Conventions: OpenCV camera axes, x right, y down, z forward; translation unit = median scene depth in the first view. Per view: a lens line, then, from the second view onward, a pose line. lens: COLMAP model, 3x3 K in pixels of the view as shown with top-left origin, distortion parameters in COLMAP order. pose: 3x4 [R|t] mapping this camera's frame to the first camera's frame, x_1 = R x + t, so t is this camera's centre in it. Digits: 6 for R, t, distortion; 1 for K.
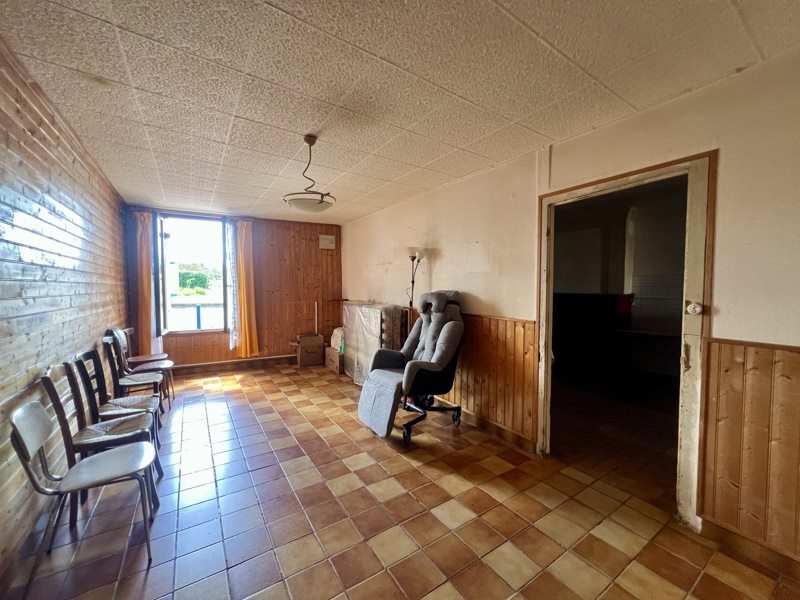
lens RADIAL K [[316.5, 0, 400.7], [0, 316.5, 298.0], [0, 0, 1]] dist [0.000198, 0.000292]
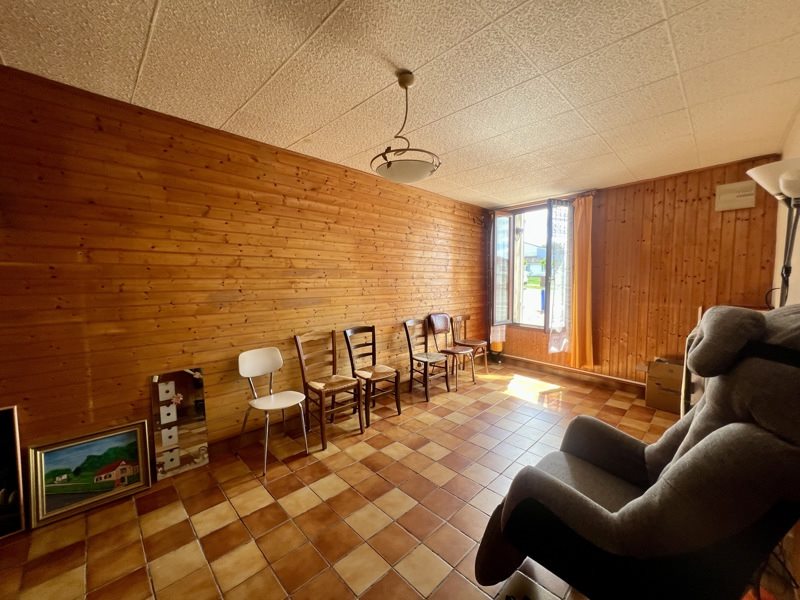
lens RADIAL K [[316.5, 0, 400.7], [0, 316.5, 298.0], [0, 0, 1]] dist [0.000198, 0.000292]
pose [[0.191871, 0.059936, -0.979588, 0.217332], [-0.032305, 0.997978, 0.054734, -0.021470], [0.980888, 0.021144, 0.193420, 0.418301]]
